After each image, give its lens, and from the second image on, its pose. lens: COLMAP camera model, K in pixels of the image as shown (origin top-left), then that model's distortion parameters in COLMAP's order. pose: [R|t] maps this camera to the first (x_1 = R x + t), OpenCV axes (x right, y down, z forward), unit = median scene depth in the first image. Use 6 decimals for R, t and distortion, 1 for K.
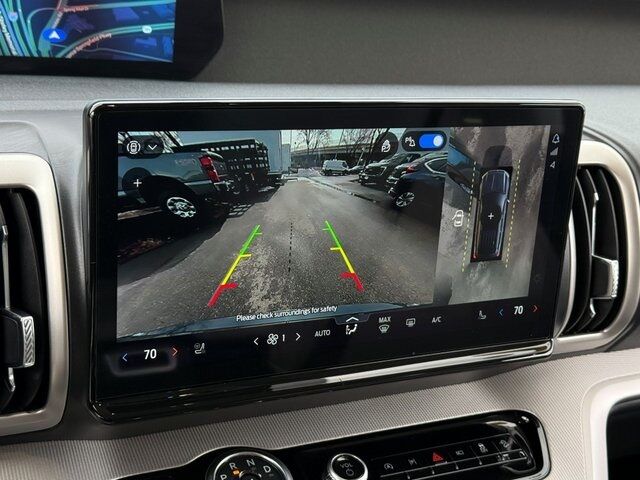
lens RADIAL K [[955.9, 0, 320.0], [0, 955.9, 240.0], [0, 0, 1]] dist [0.138309, -0.033721]
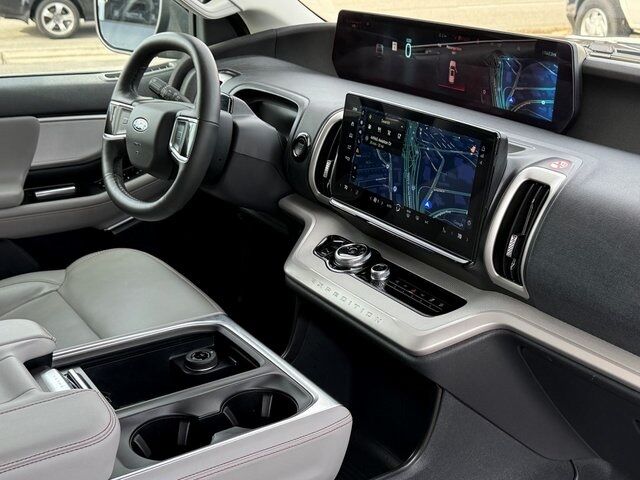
lens RADIAL K [[866.2, 0, 320.0], [0, 866.2, 240.0], [0, 0, 1]] dist [0.109709, 0.004794]
pose [[0.134721, 0.221048, -0.965913, 1.866789], [-0.385794, 0.909582, 0.154349, -0.080460], [0.912696, 0.351850, 0.207819, 0.401581]]
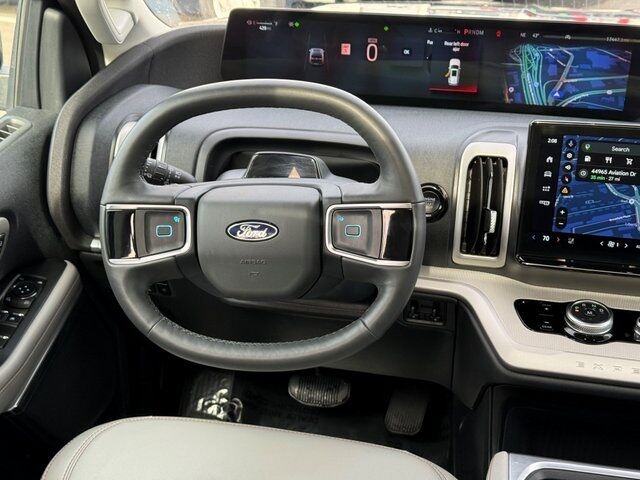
lens RADIAL K [[896.6, 0, 320.0], [0, 896.6, 240.0], [0, 0, 1]] dist [0.119369, -0.051874]
pose [[0.795081, 0.126649, -0.593132, 0.526353], [-0.162016, 0.986767, -0.006479, 0.183818], [0.584463, 0.101248, 0.805079, -0.784990]]
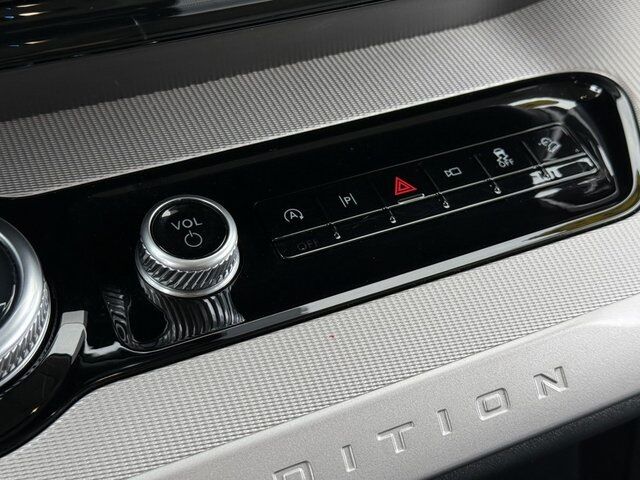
lens RADIAL K [[966.5, 0, 320.0], [0, 966.5, 240.0], [0, 0, 1]] dist [0.140703, -0.103800]
pose [[0.997966, -0.057324, -0.027873, 0.093761], [0.063175, 0.947673, 0.312929, 0.103207], [0.008477, -0.314054, 0.949367, 0.555977]]
